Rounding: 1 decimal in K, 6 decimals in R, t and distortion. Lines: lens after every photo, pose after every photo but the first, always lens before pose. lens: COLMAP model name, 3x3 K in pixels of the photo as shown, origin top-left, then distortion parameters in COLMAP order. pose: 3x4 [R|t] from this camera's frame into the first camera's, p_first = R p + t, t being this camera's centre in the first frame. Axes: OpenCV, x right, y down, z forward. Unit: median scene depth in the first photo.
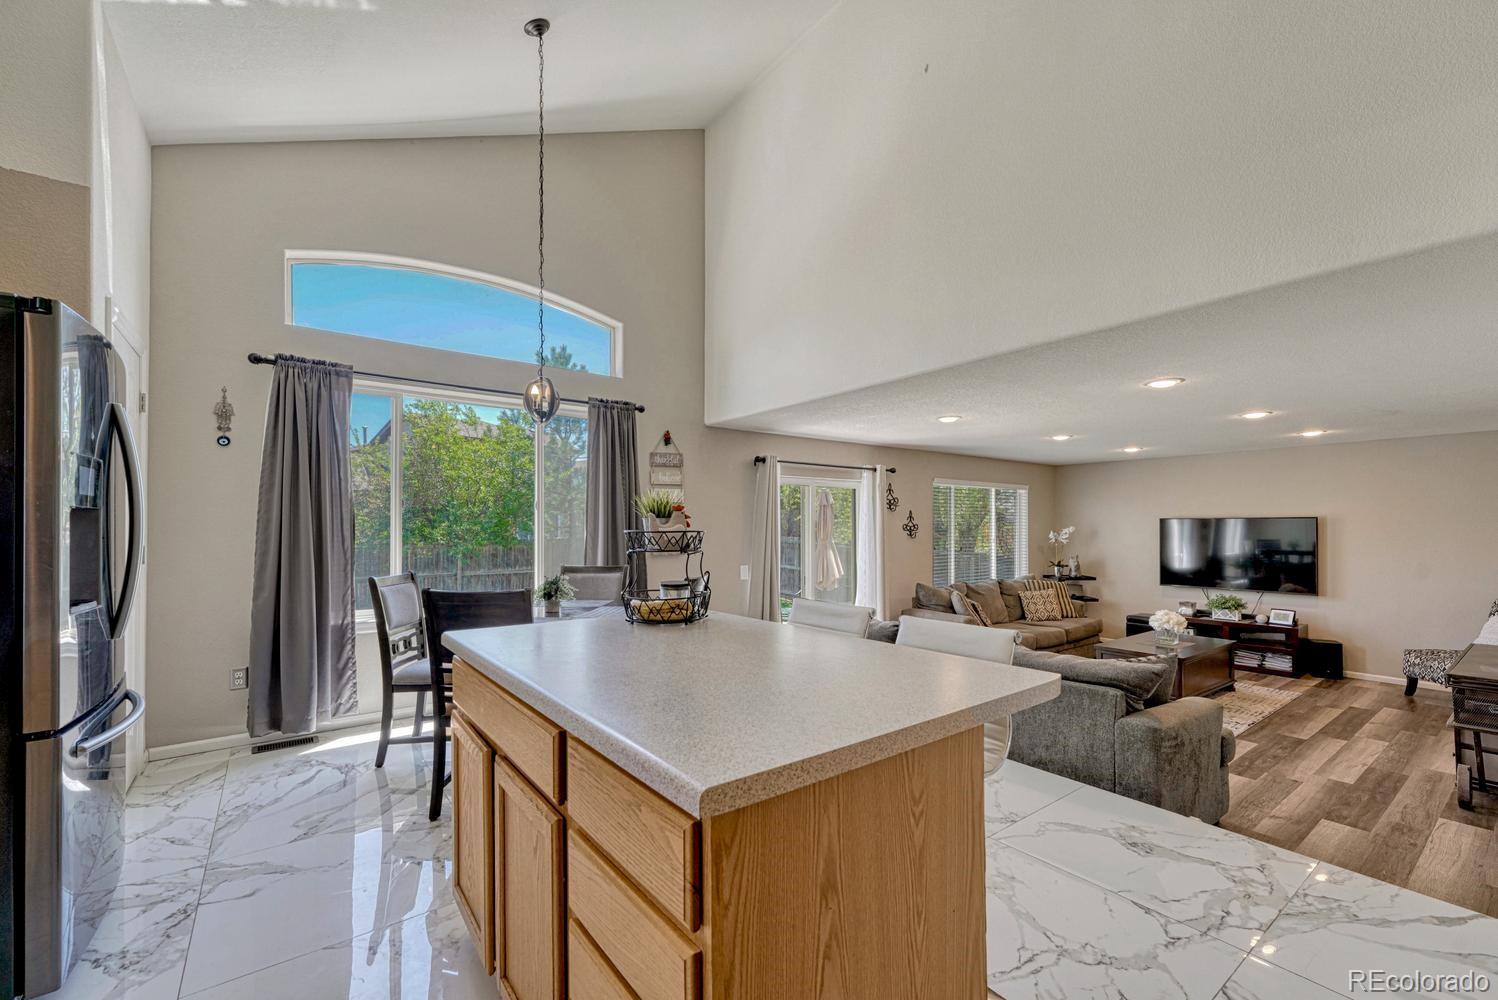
lens RADIAL K [[622.5, 0, 742.7], [0, 622.5, 520.7], [0, 0, 1]] dist [0.001200, 0.006253]
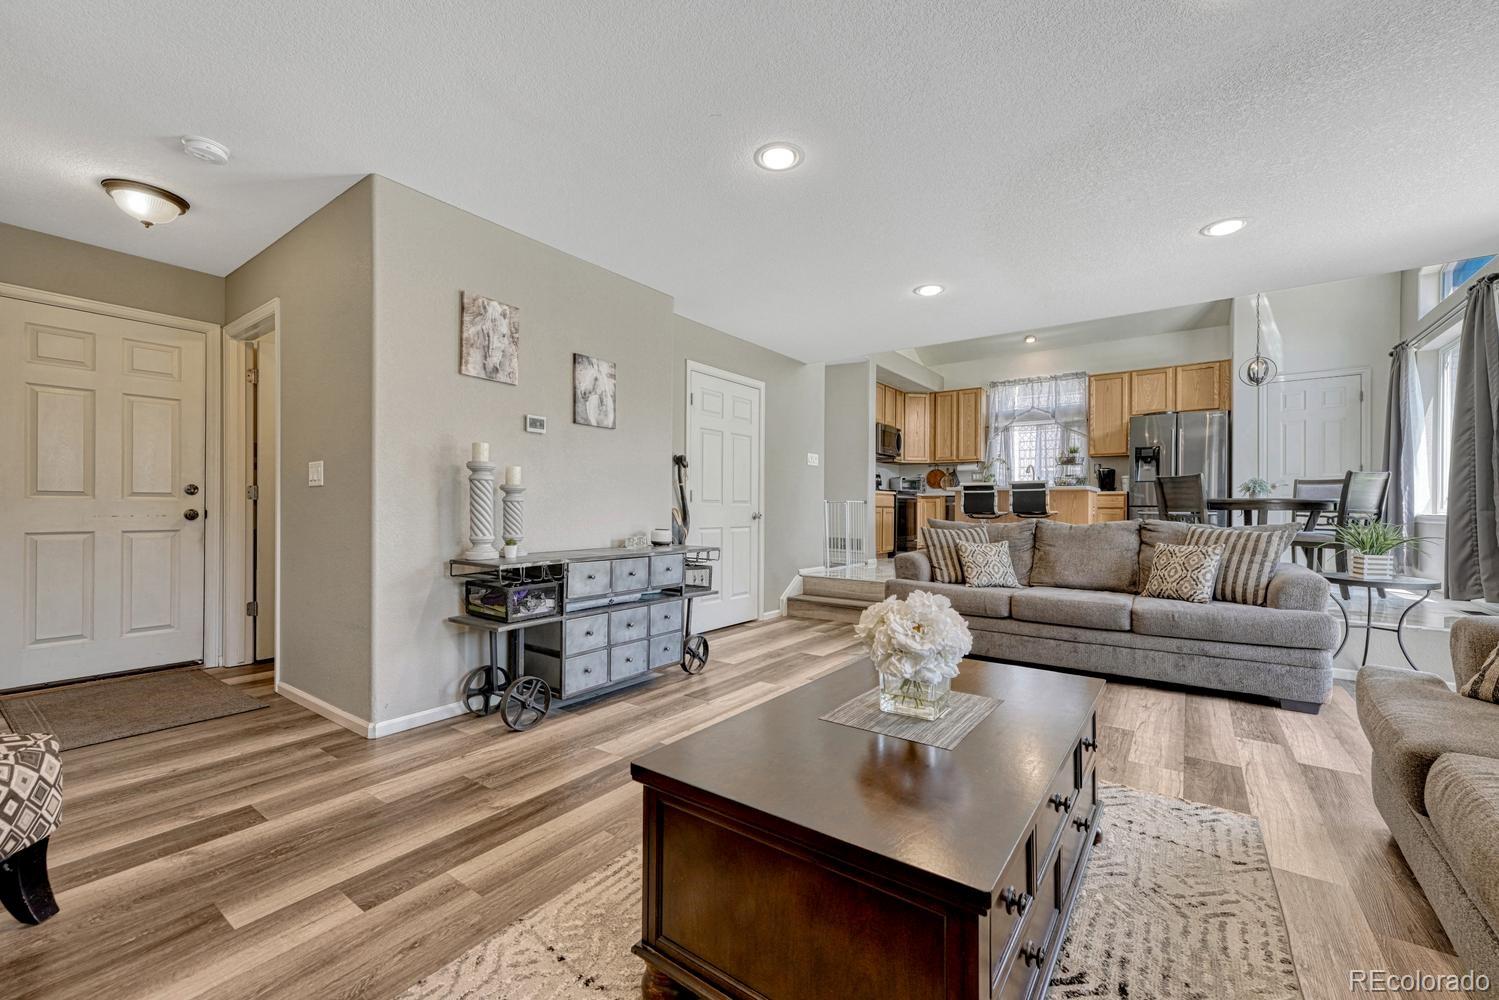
lens RADIAL K [[606.3, 0, 749.0], [0, 606.3, 508.6], [0, 0, 1]] dist [0.014508, 0.000362]
pose [[-0.954531, -0.004936, -0.298072, 0.725887], [-0.002472, 0.999960, -0.008641, 0.094482], [0.298102, -0.007512, -0.954504, 1.079905]]
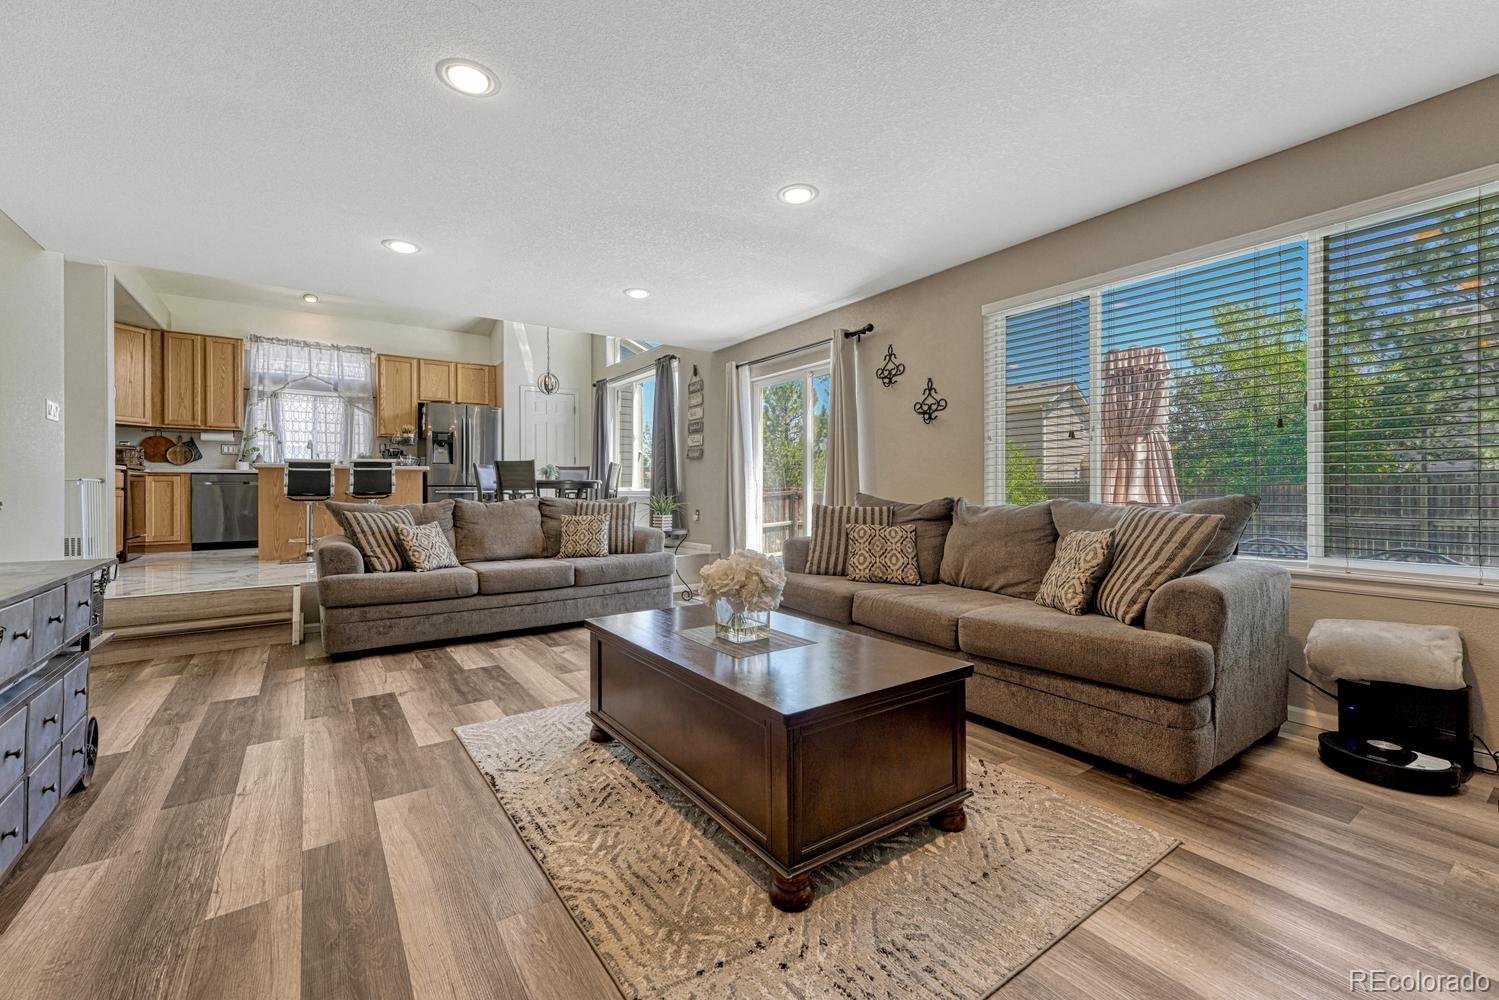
lens RADIAL K [[620.8, 0, 748.4], [0, 620.8, 483.3], [0, 0, 1]] dist [0.008084, 0.000445]
pose [[-0.028524, -0.008391, -0.999558, 0.920446], [0.013734, 0.999867, -0.008786, 0.092916], [0.999499, -0.013978, -0.028405, 0.883777]]
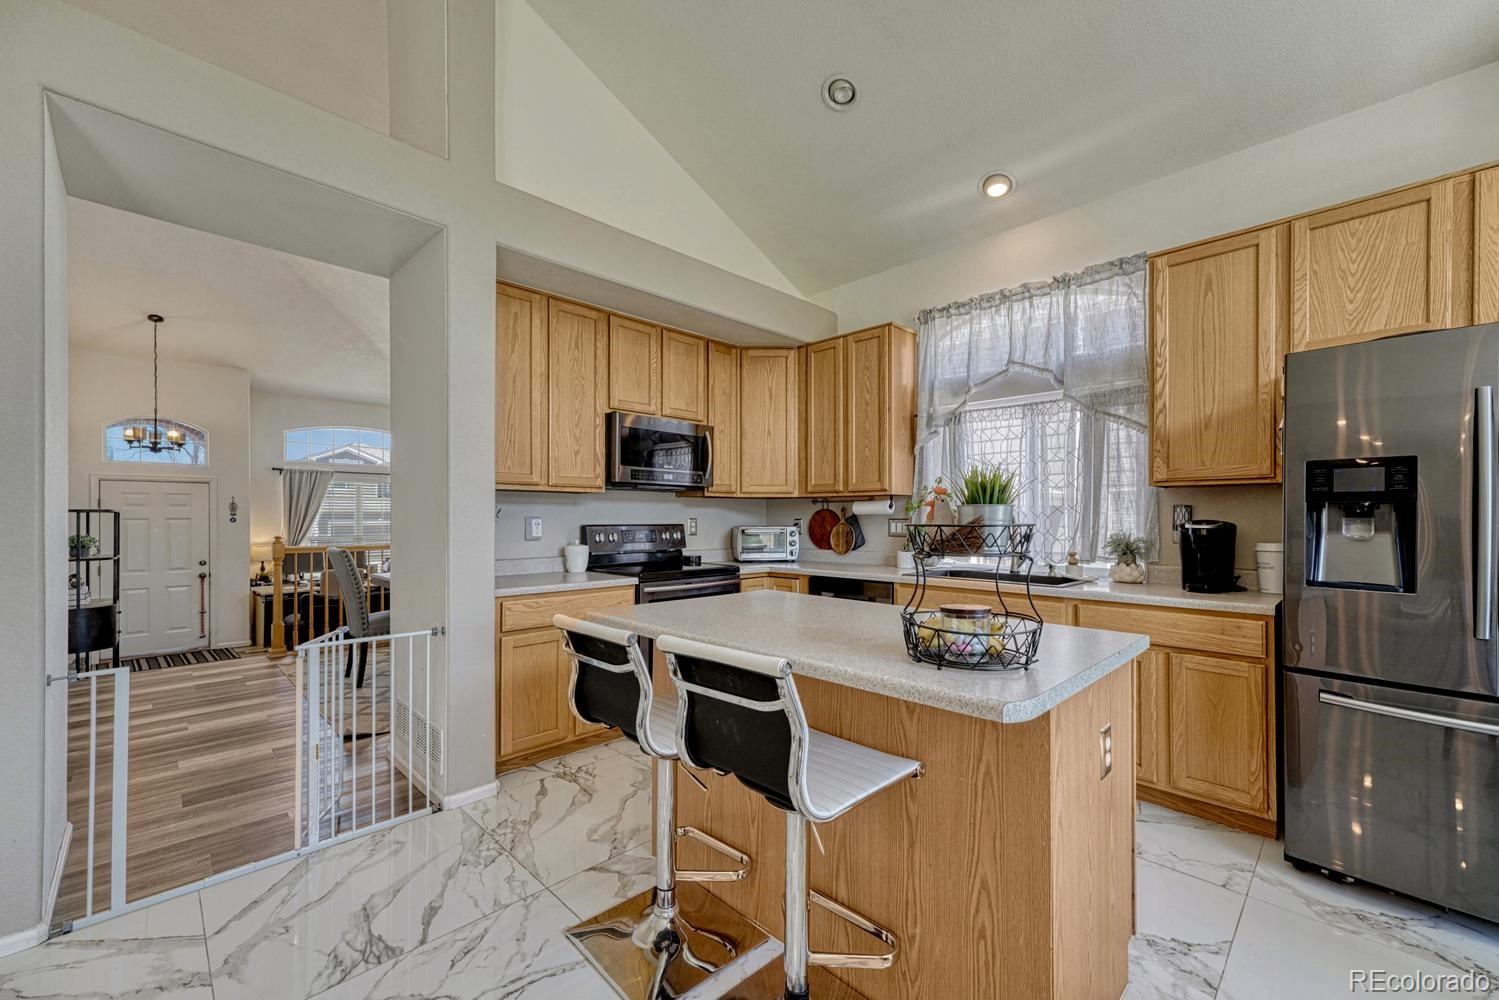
lens RADIAL K [[601.6, 0, 748.6], [0, 601.6, 519.3], [0, 0, 1]] dist [0.001471, 0.000190]
pose [[-0.989562, -0.000913, -0.144108, 0.056880], [0.000440, 0.999956, -0.009355, 0.005242], [0.144110, -0.009321, -0.989518, 0.498029]]
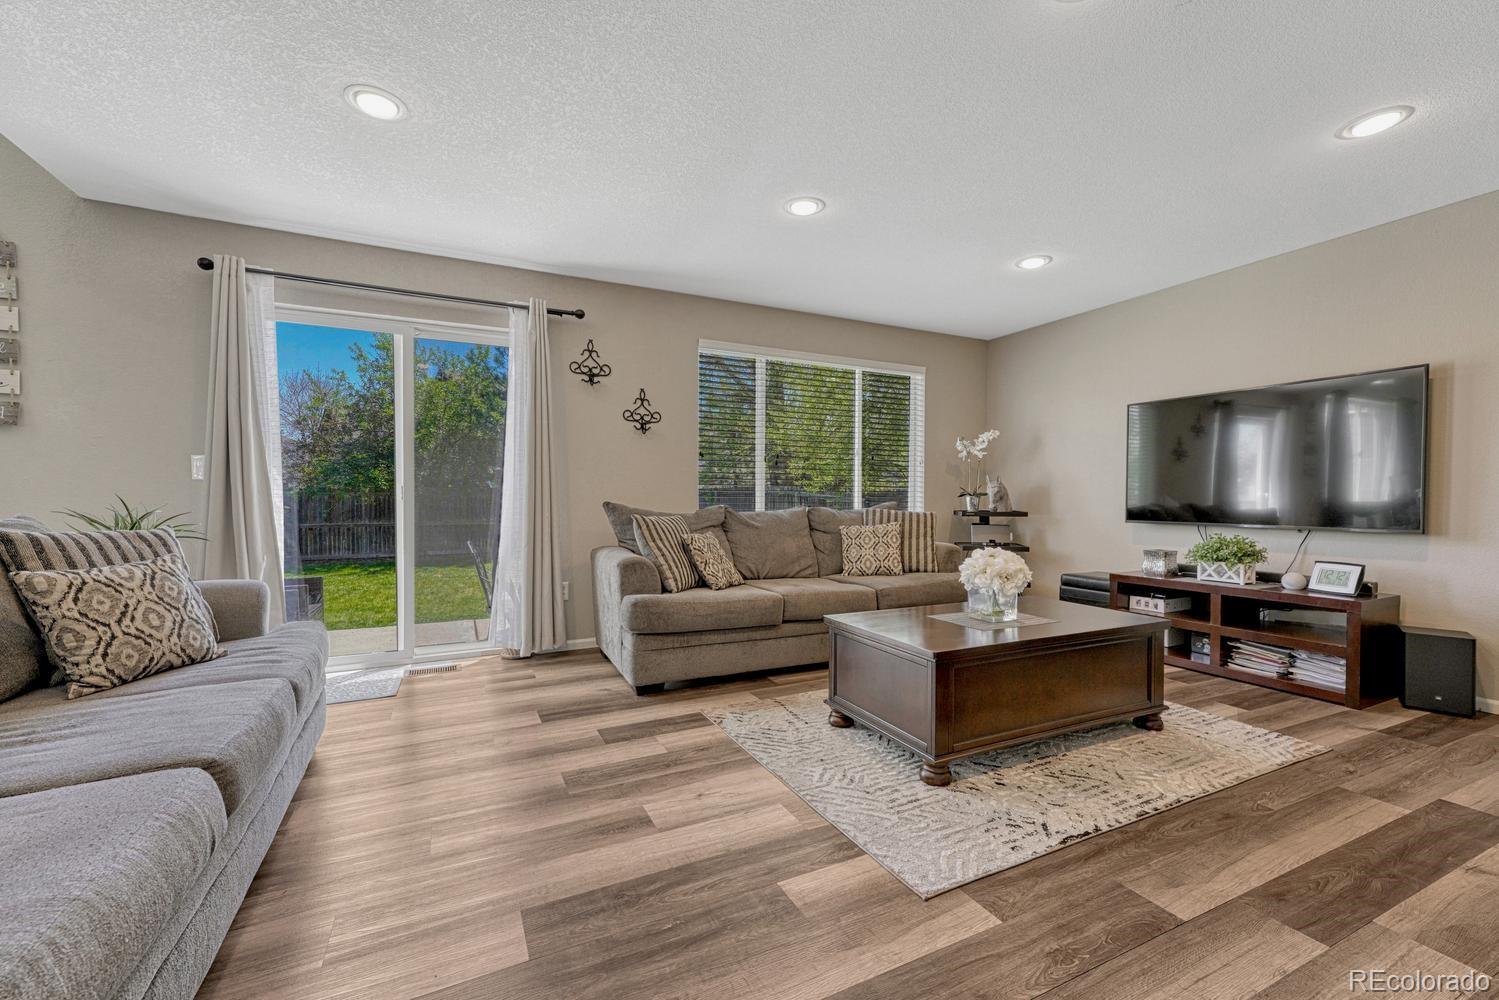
lens RADIAL K [[614.8, 0, 747.9], [0, 614.8, 506.1], [0, 0, 1]] dist [0.012381, 0.003067]
pose [[0.982262, 0.006134, -0.187412, 0.509921], [-0.001683, 0.999713, 0.023900, 0.088283], [0.187505, -0.023161, 0.981991, 0.446974]]
